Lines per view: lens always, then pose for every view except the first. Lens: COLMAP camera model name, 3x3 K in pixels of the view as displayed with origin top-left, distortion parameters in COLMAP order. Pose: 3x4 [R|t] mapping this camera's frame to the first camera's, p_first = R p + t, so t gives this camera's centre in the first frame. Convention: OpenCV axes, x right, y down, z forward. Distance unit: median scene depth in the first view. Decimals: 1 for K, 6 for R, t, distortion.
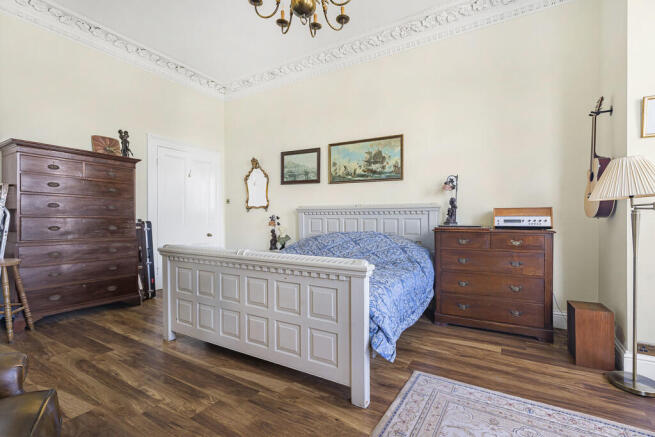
lens RADIAL K [[300.3, 0, 331.7], [0, 300.3, 212.4], [0, 0, 1]] dist [0.002251, 0.000683]
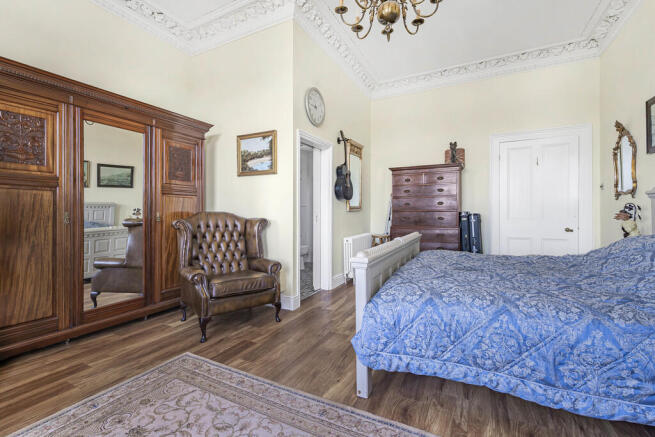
lens RADIAL K [[300.3, 0, 331.7], [0, 300.3, 212.4], [0, 0, 1]] dist [0.002251, 0.000683]
pose [[0.069201, -0.008091, -0.997570, 0.433238], [0.033003, 0.999438, -0.005817, 0.010859], [0.997057, -0.032520, 0.069429, 0.327979]]
